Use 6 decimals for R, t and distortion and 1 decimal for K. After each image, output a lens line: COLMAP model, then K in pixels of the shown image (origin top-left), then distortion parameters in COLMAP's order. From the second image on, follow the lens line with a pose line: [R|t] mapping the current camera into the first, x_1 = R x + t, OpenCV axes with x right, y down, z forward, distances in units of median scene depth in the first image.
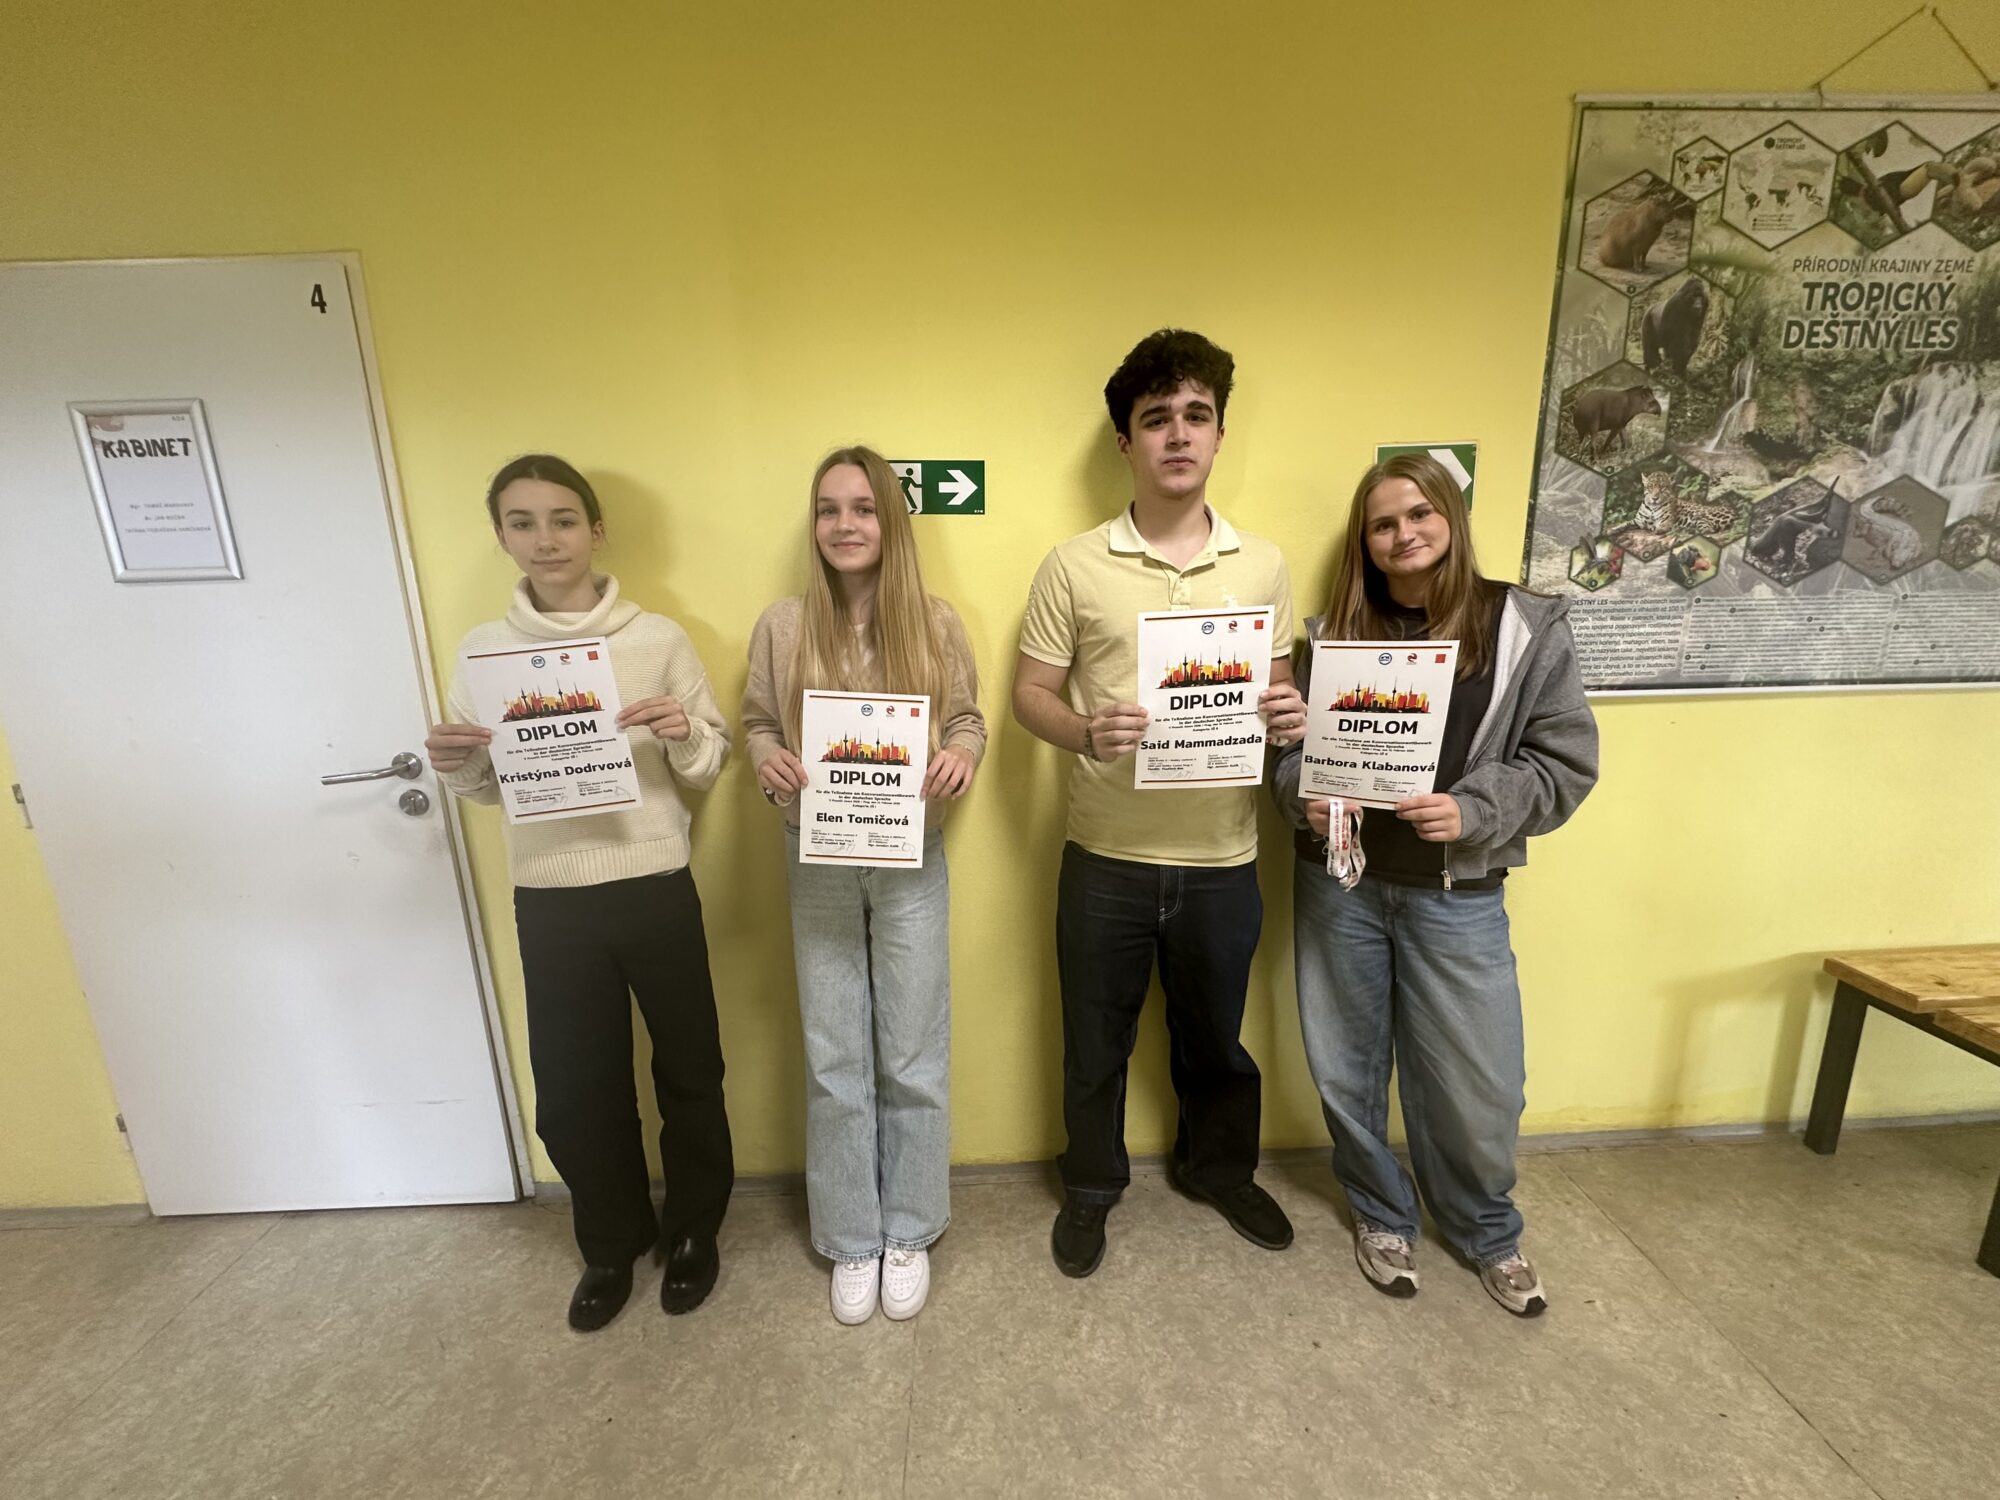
lens RADIAL K [[792.1, 0, 1000.0], [0, 792.1, 750.0], [0, 0, 1]] dist [0.001254, 0.000009]
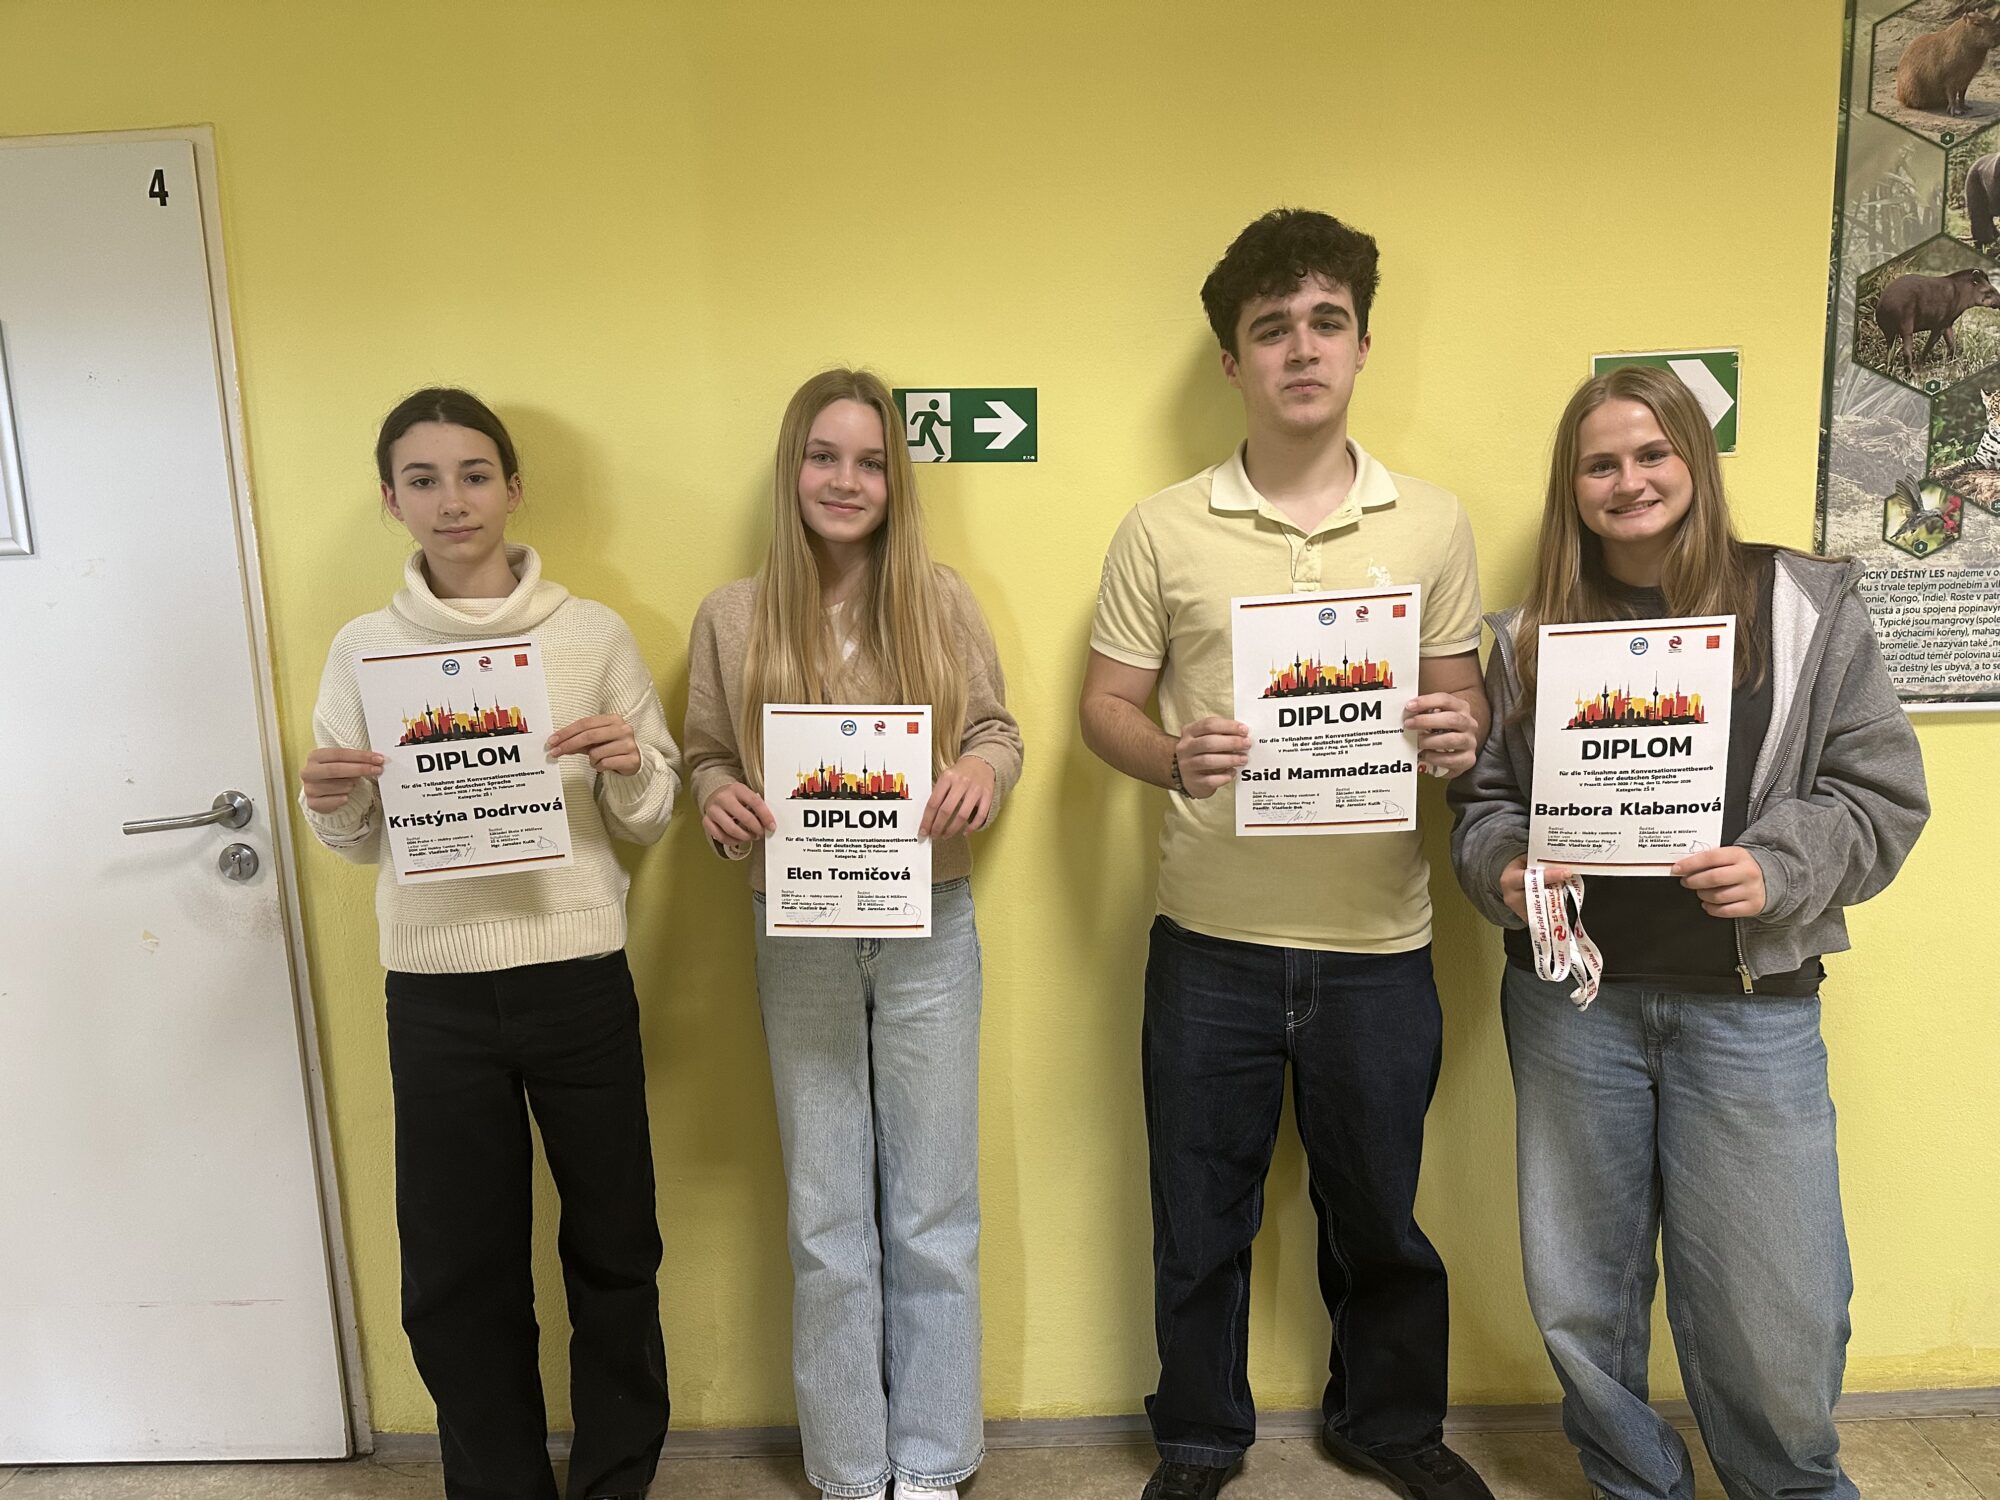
lens RADIAL K [[1398.9, 0, 1000.0], [0, 1398.9, 750.0], [0, 0, 1]] dist [-0.006596, -0.001620]
pose [[0.998114, 0.001034, -0.061376, 0.025453], [-0.003880, 0.998922, -0.046268, 0.026538], [0.061262, 0.046419, 0.997042, -0.261528]]
